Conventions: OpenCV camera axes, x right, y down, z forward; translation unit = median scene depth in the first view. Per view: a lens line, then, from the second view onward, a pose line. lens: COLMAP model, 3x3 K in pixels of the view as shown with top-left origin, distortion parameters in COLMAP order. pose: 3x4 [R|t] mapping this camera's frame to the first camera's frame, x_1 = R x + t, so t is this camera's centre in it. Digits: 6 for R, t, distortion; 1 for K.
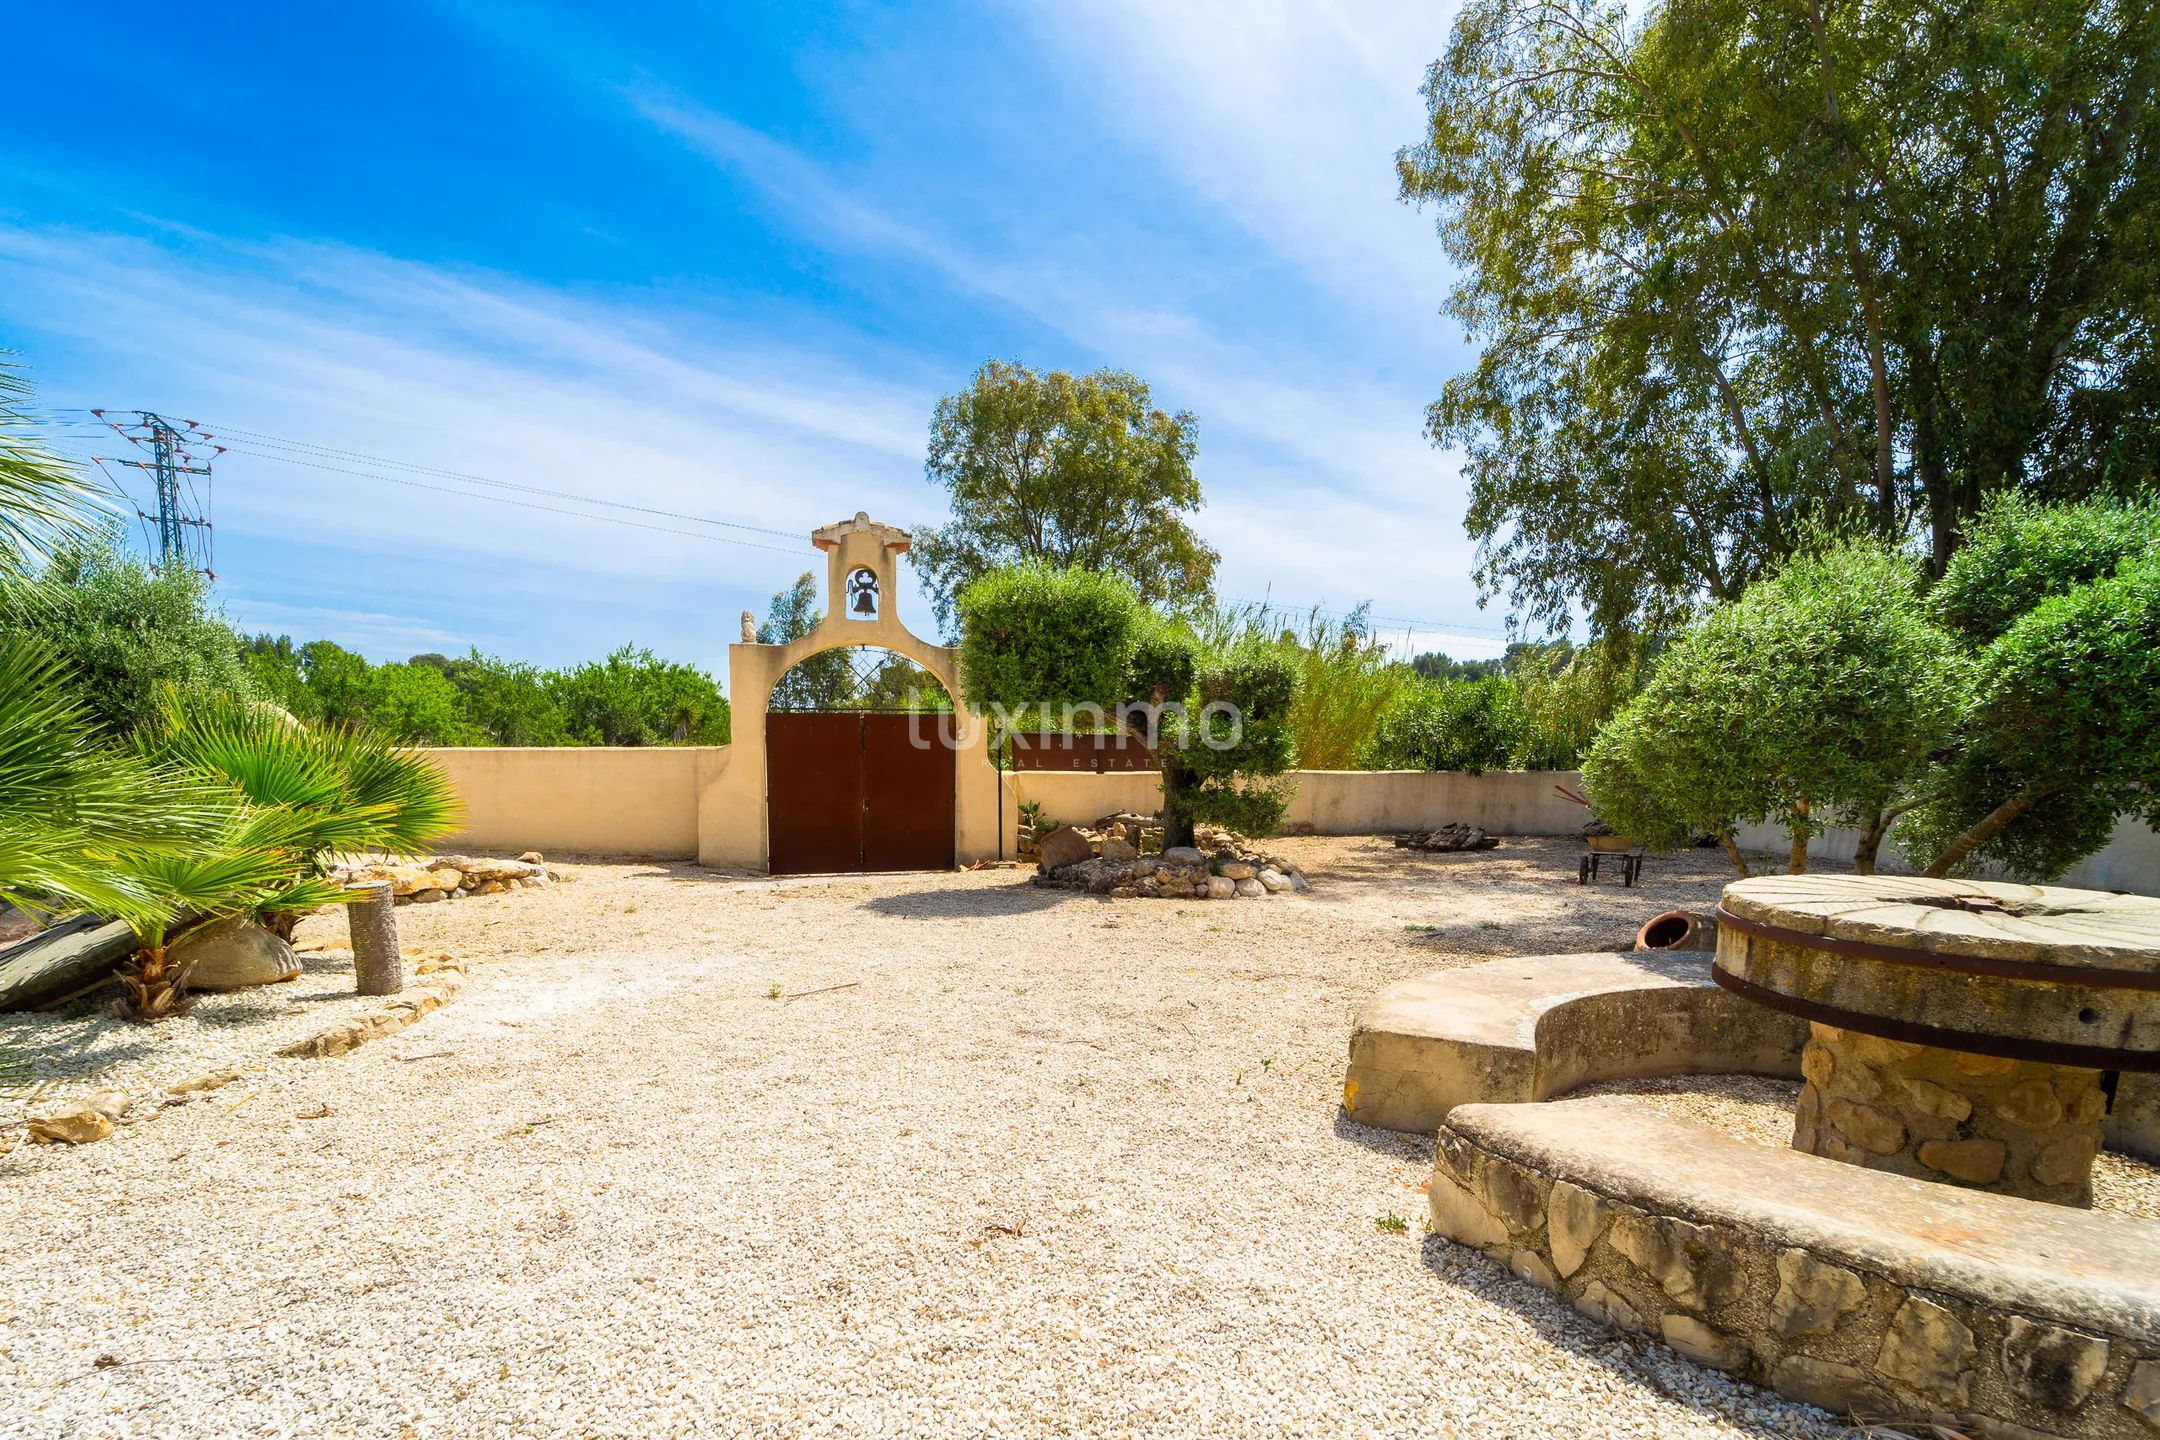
lens RADIAL K [[973.3, 0, 1068.4], [0, 973.3, 769.3], [0, 0, 1]] dist [0.004758, -0.003619]
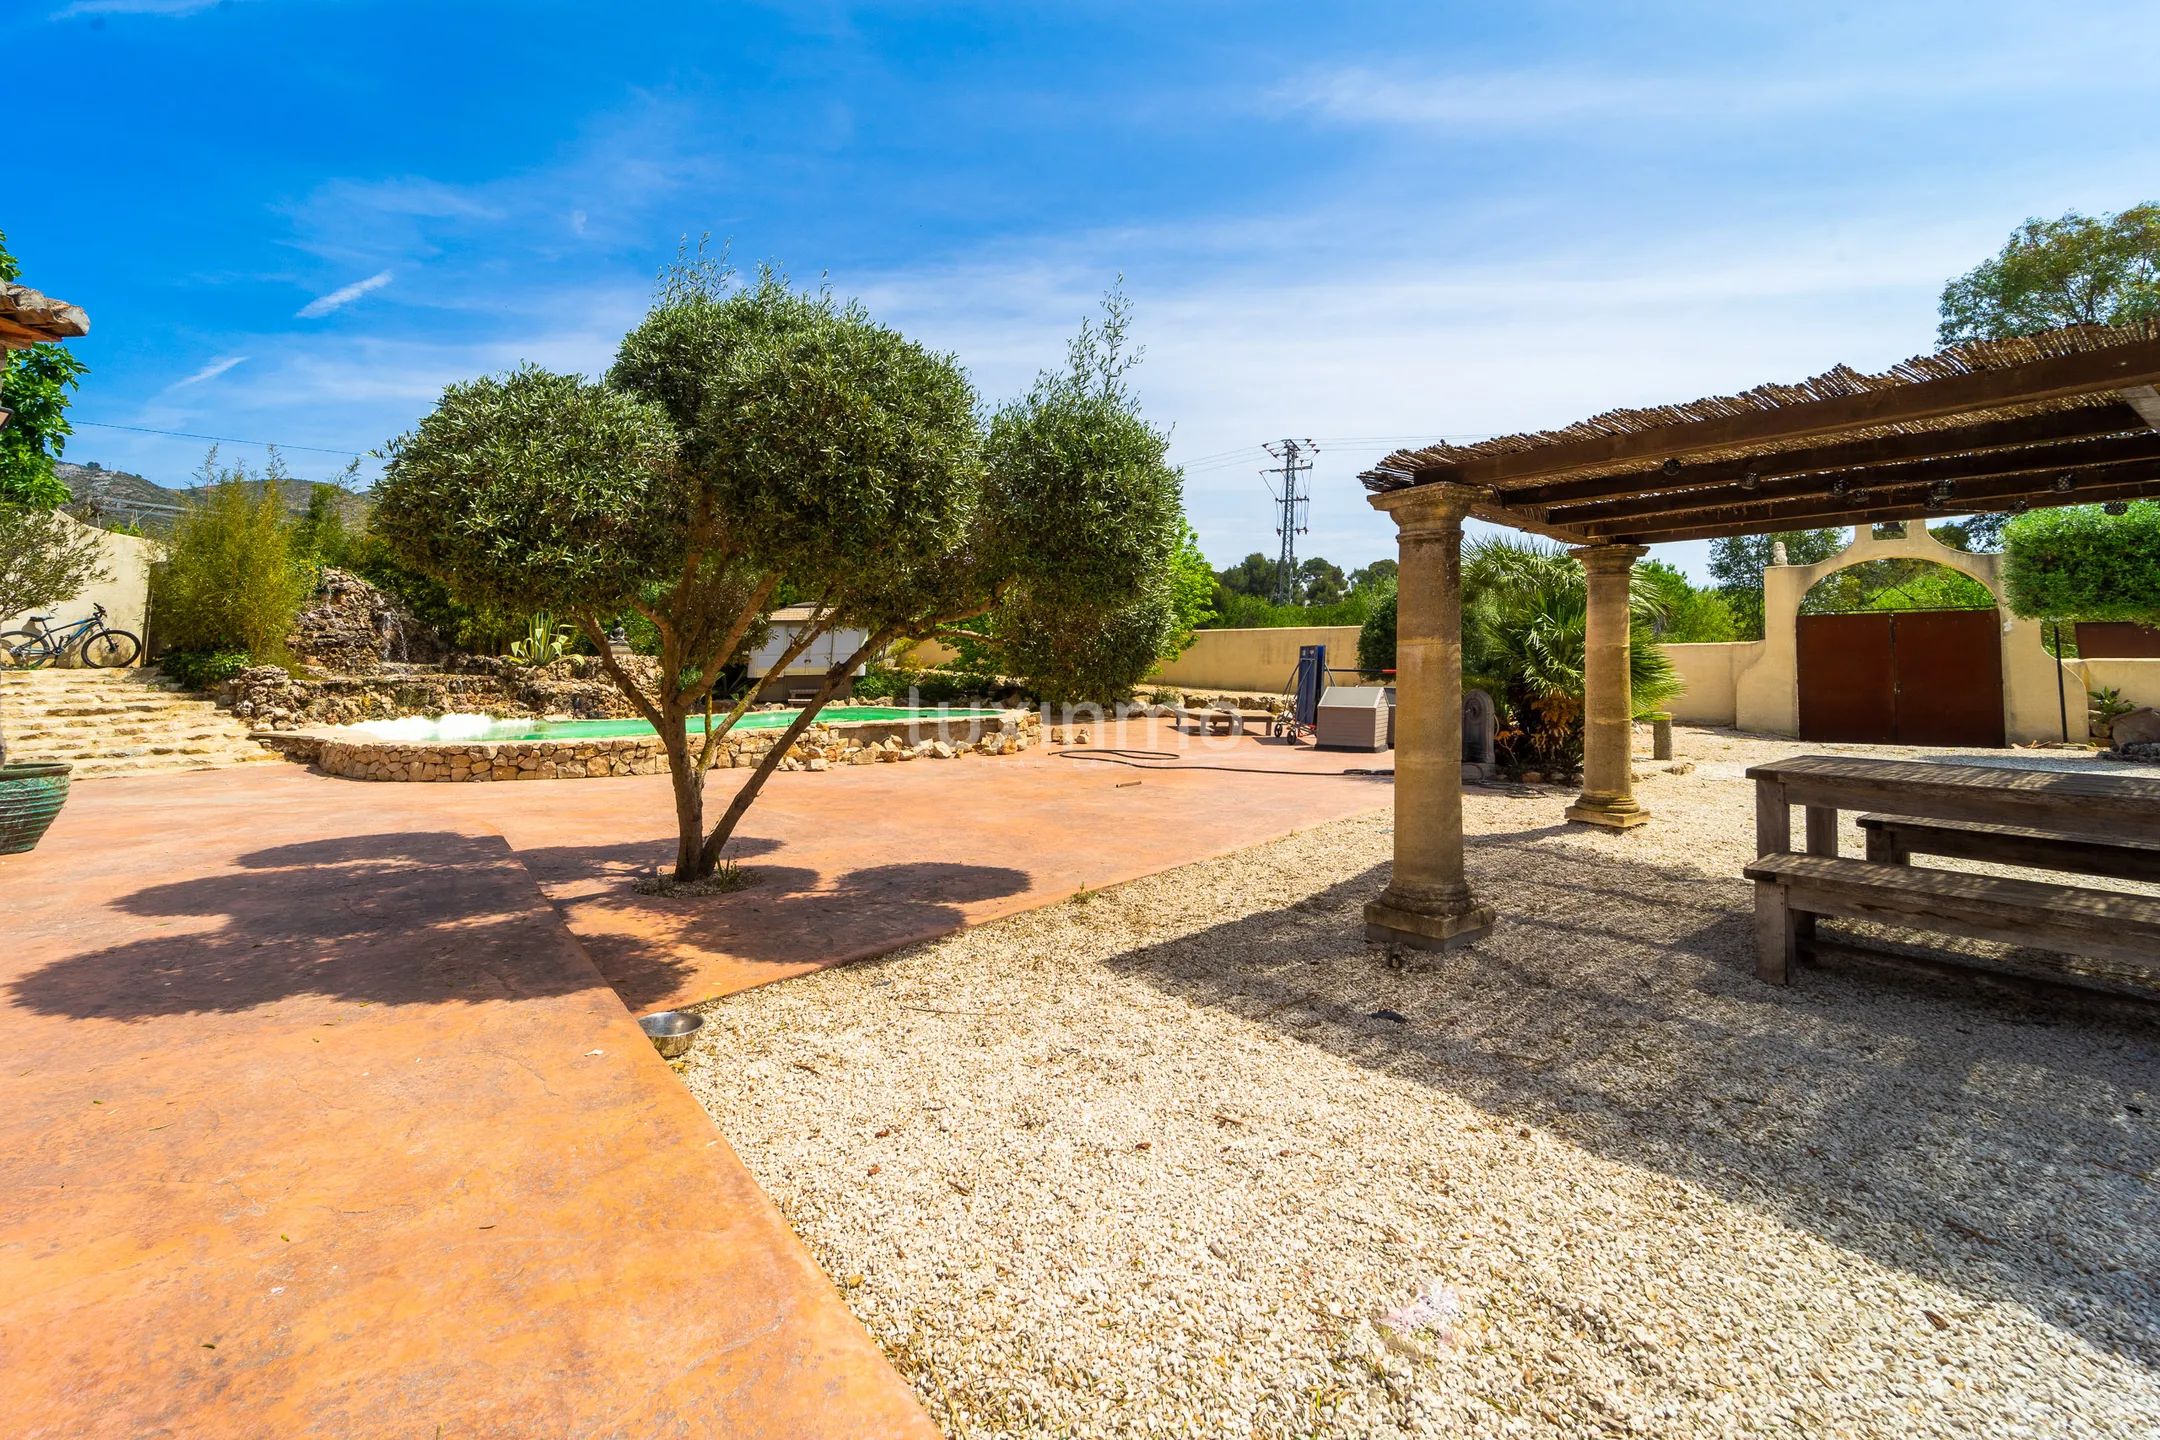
lens RADIAL K [[907.3, 0, 1077.8], [0, 907.3, 609.0], [0, 0, 1]] dist [-0.001448, -0.000451]
pose [[0.617180, -0.046830, -0.785427, 0.052122], [0.008954, 0.998581, -0.052504, -0.011209], [0.786771, 0.025372, 0.616724, -0.508266]]
